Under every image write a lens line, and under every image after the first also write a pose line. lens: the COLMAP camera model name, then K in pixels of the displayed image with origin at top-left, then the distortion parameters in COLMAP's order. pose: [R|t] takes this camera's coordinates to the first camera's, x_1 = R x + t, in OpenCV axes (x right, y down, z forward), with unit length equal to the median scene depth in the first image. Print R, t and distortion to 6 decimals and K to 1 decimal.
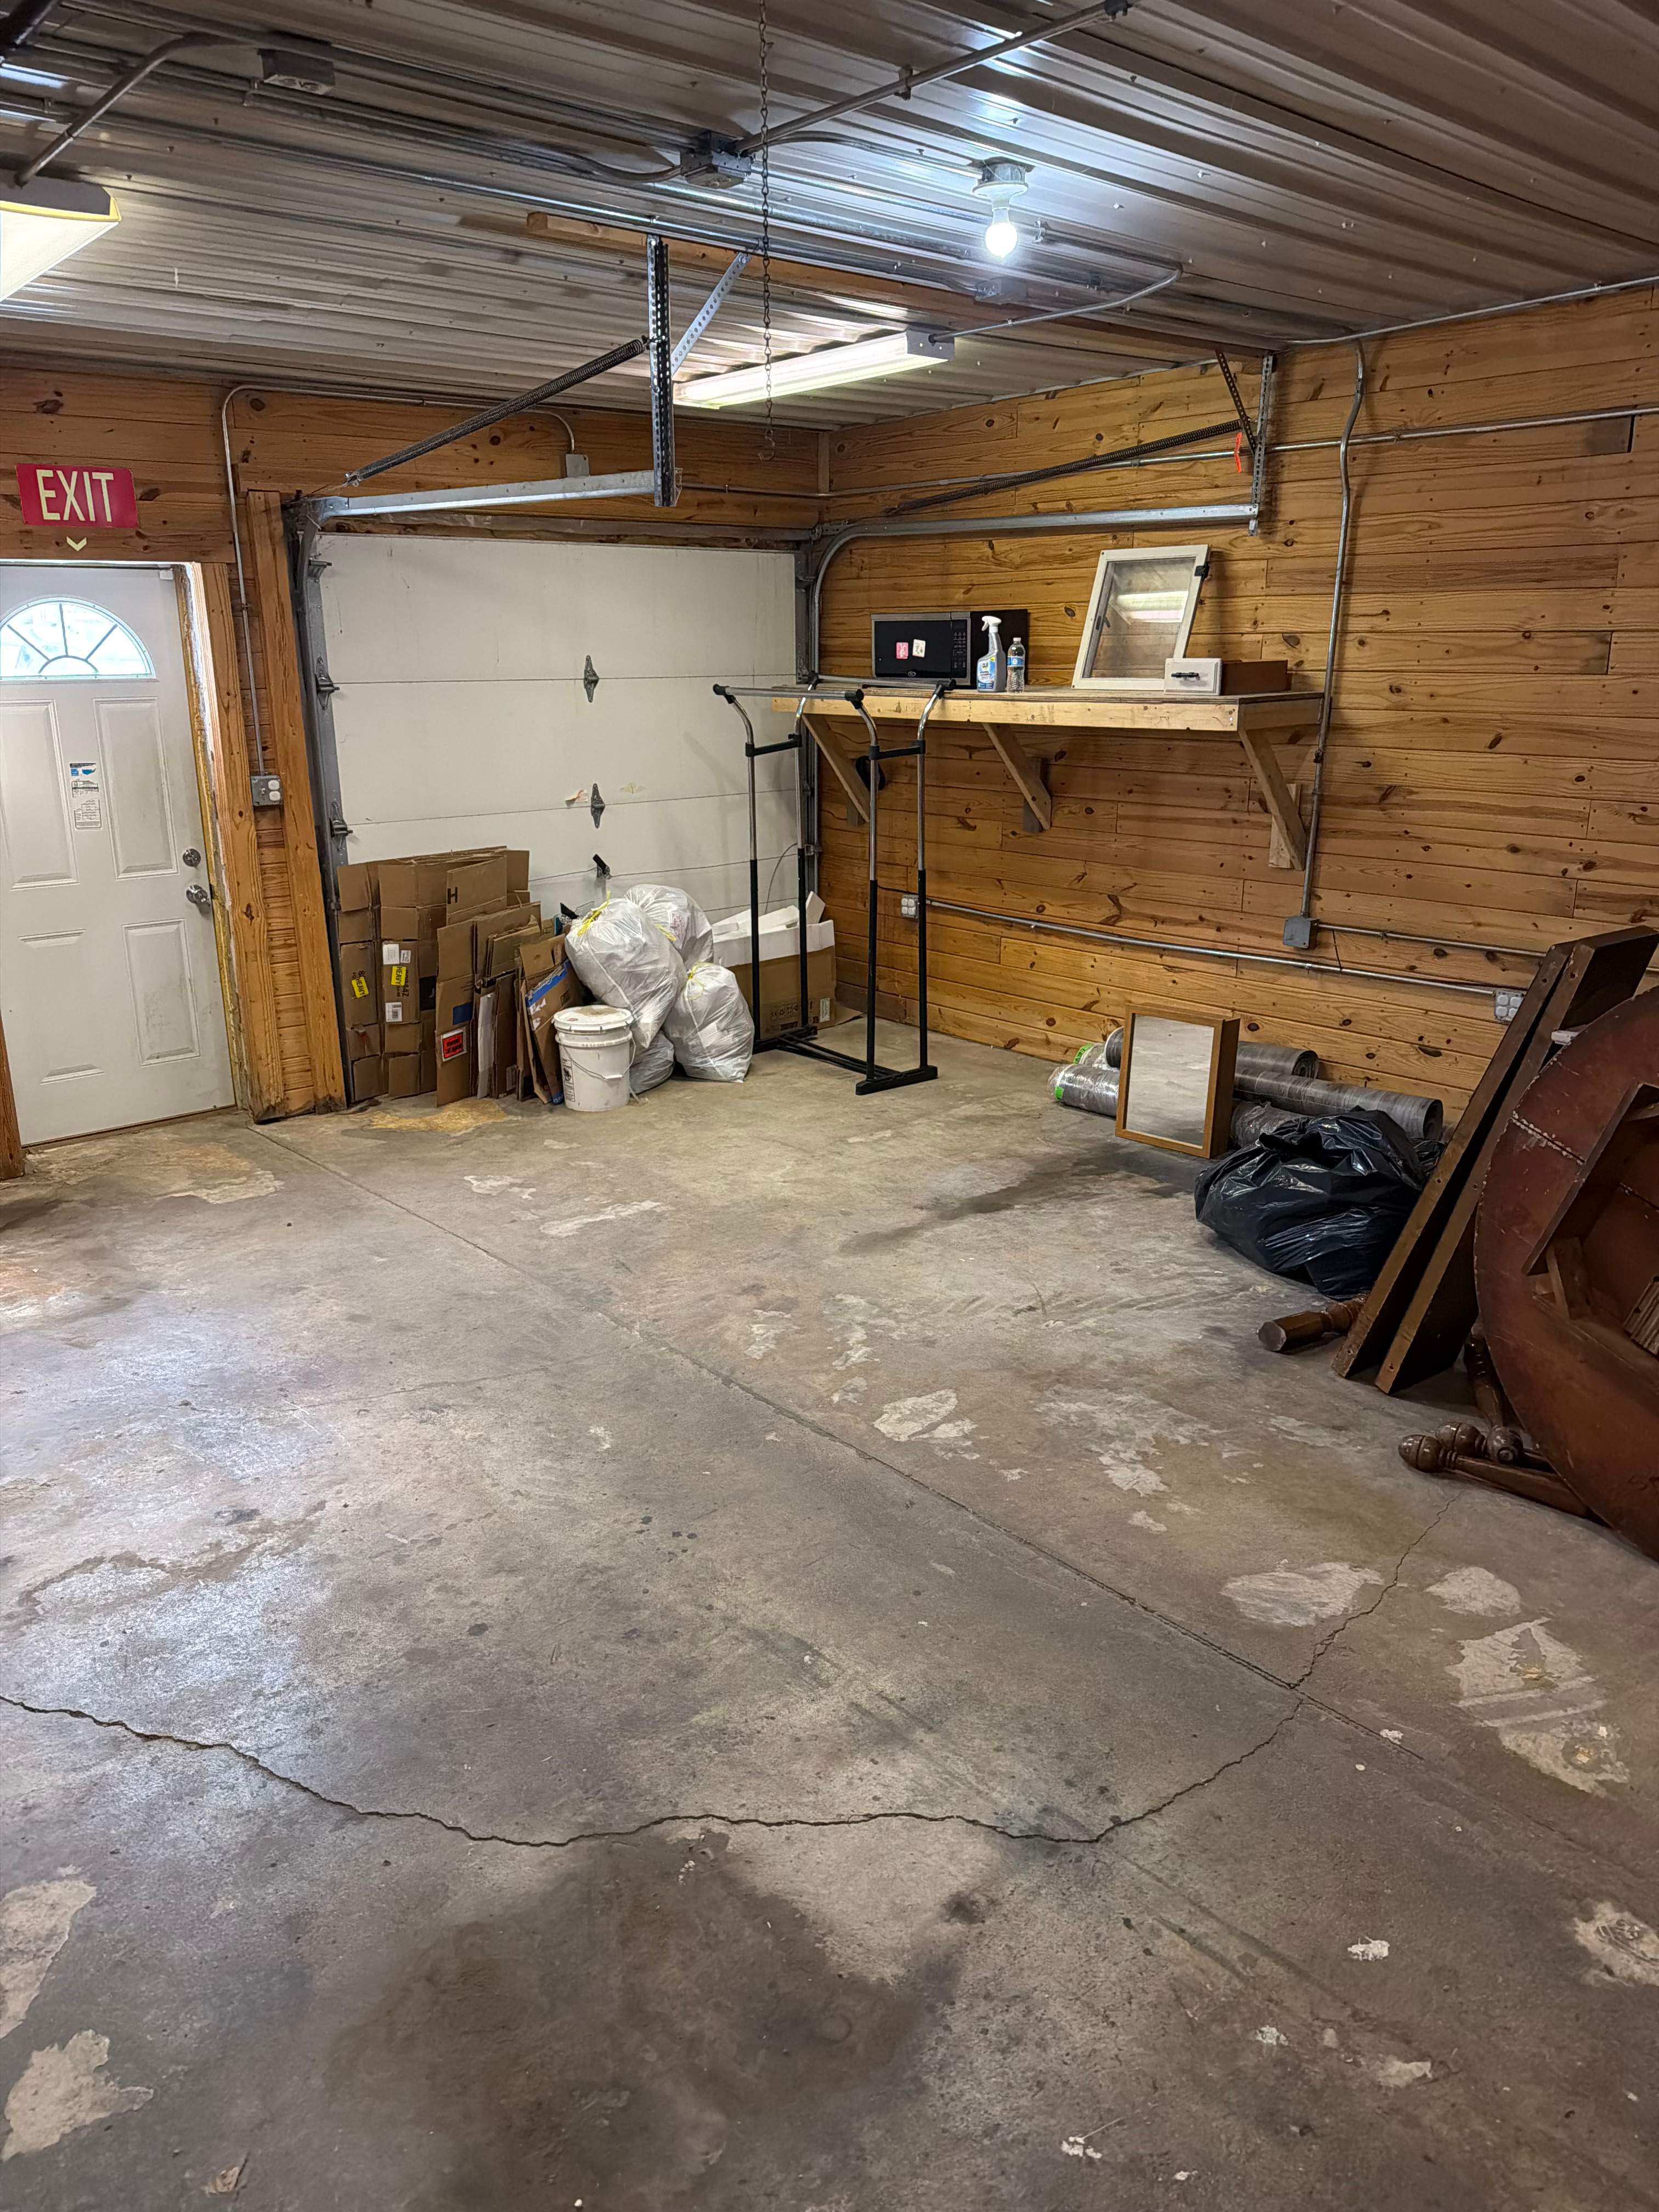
lens RADIAL K [[1543.3, 0, 839.0], [0, 1543.3, 1092.0], [0, 0, 1]] dist [0.071459, -0.099660]
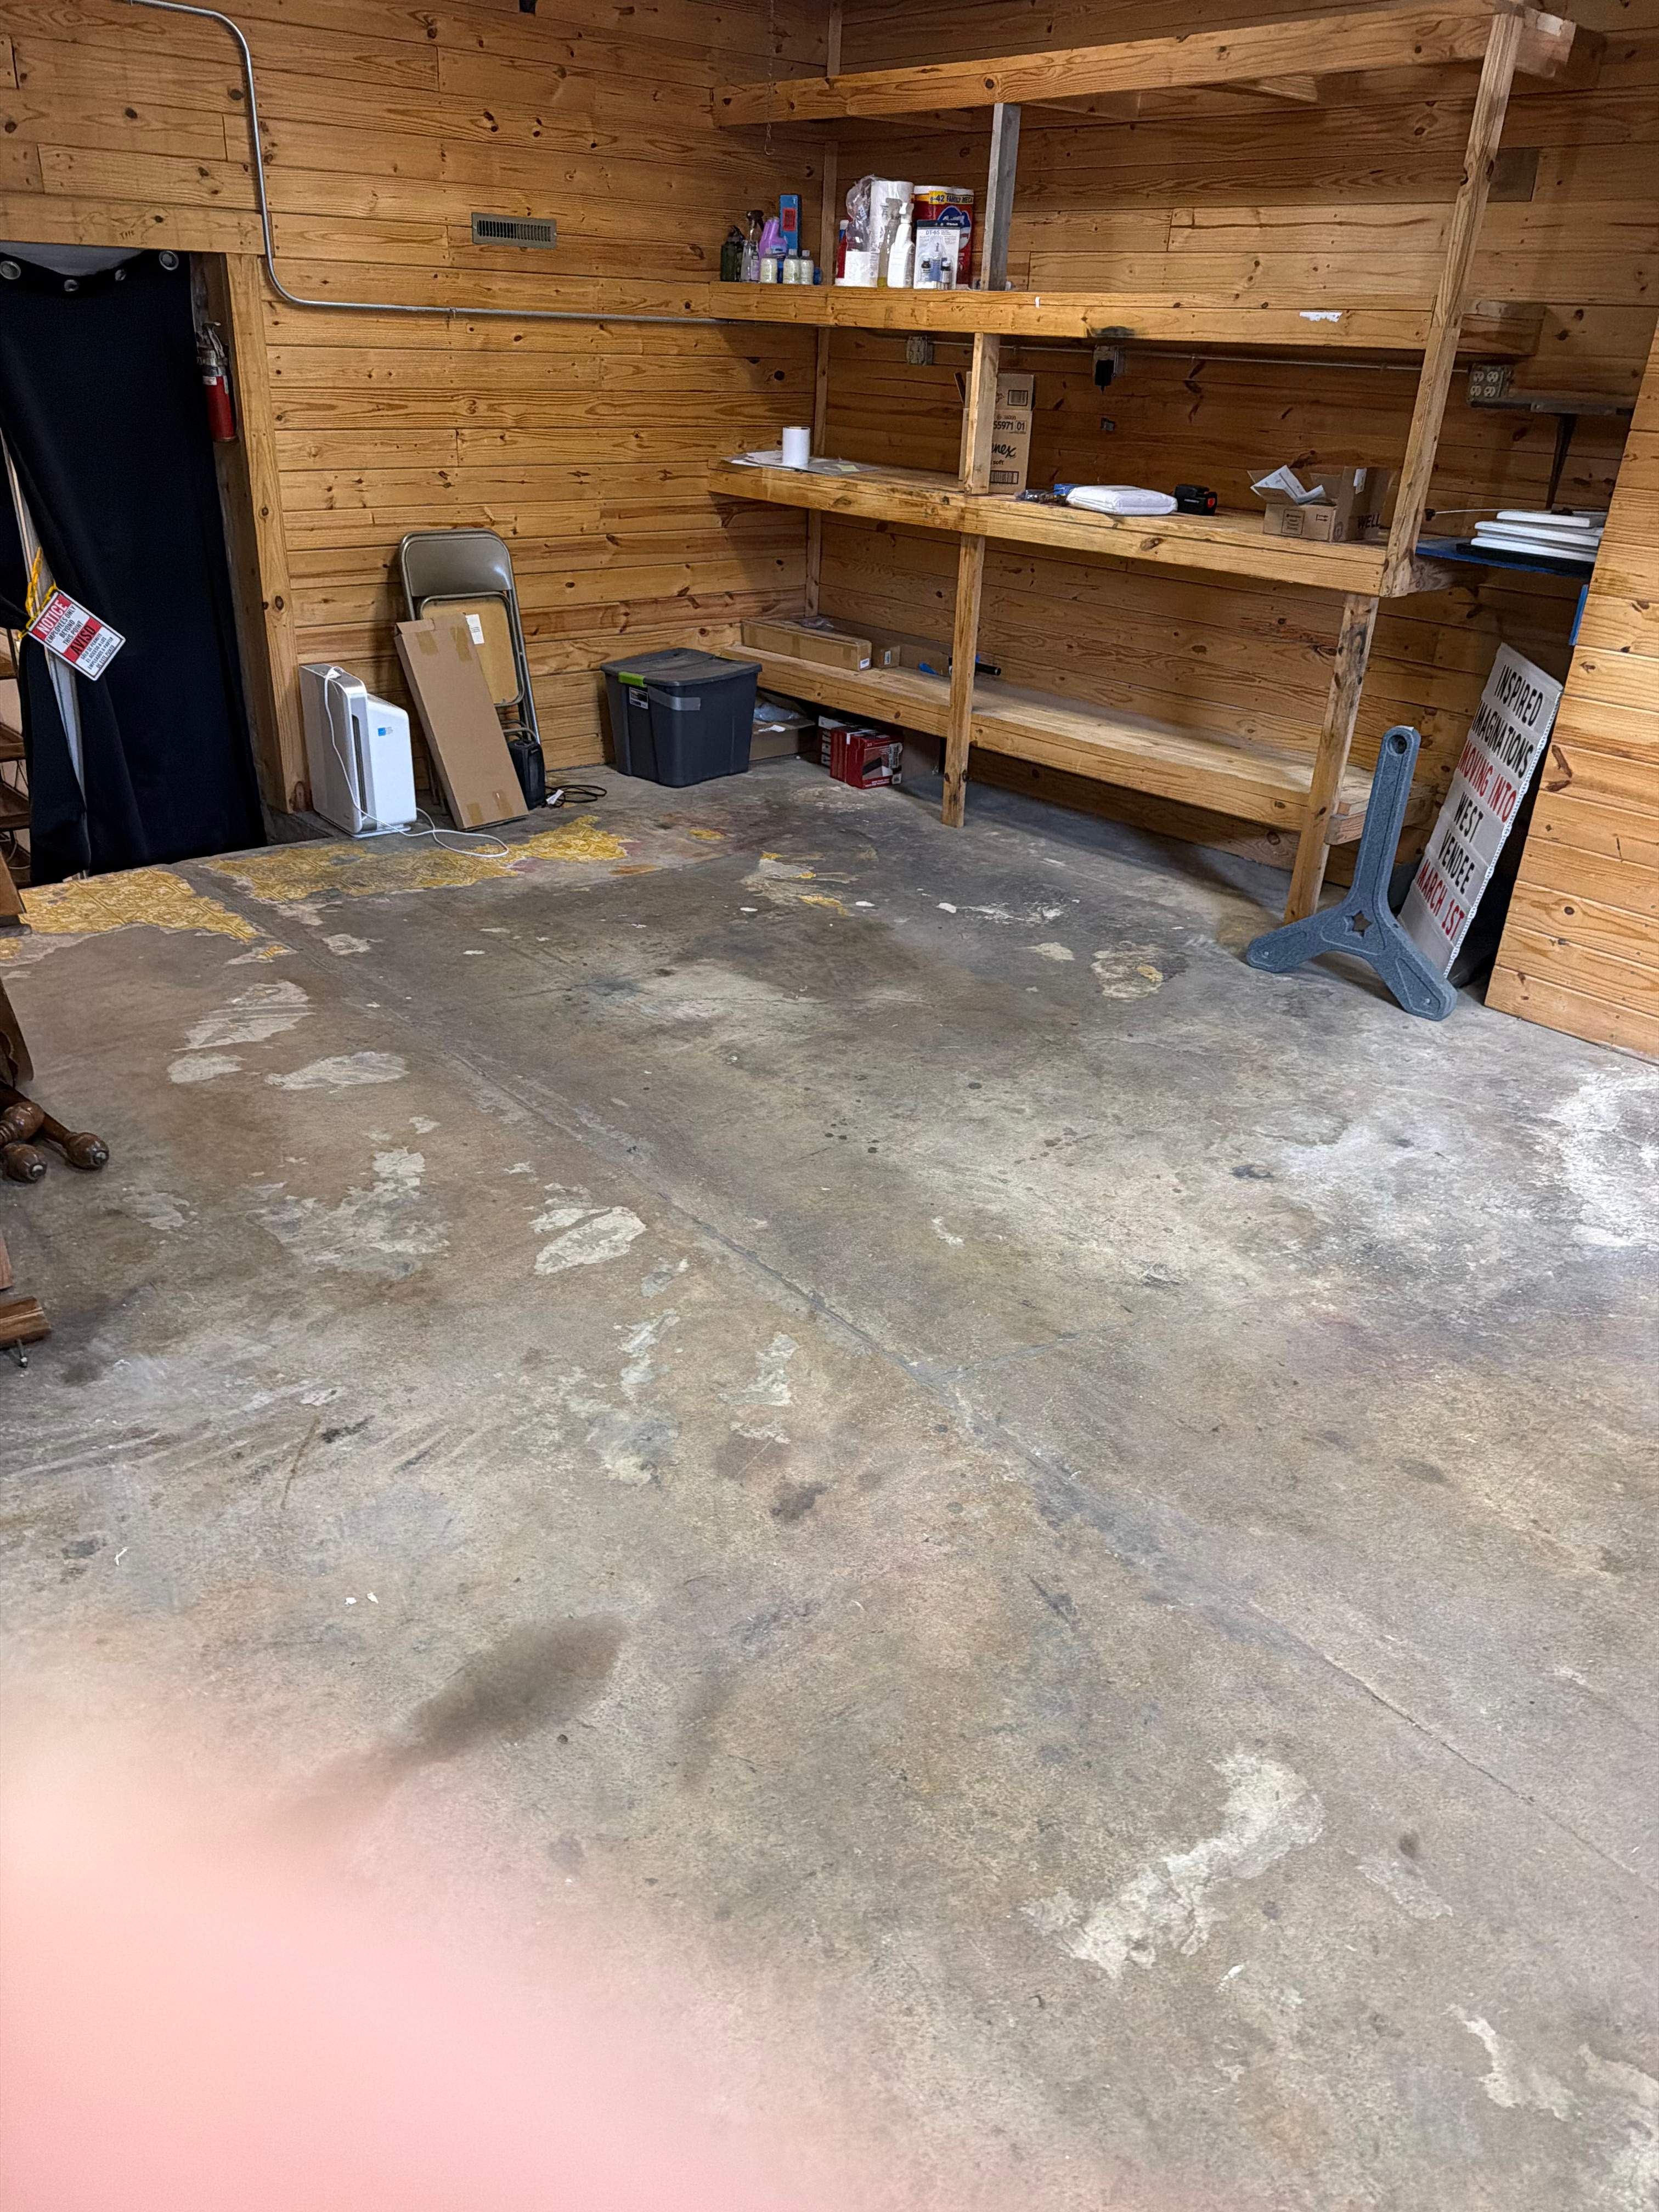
lens RADIAL K [[1536.0, 0, 827.4], [0, 1536.0, 1121.9], [0, 0, 1]] dist [0.139226, -0.264218]
pose [[-0.999307, -0.033905, -0.015393, -0.057111], [-0.035122, 0.721006, 0.692038, -0.384822], [-0.012365, 0.692098, -0.721697, 1.376870]]
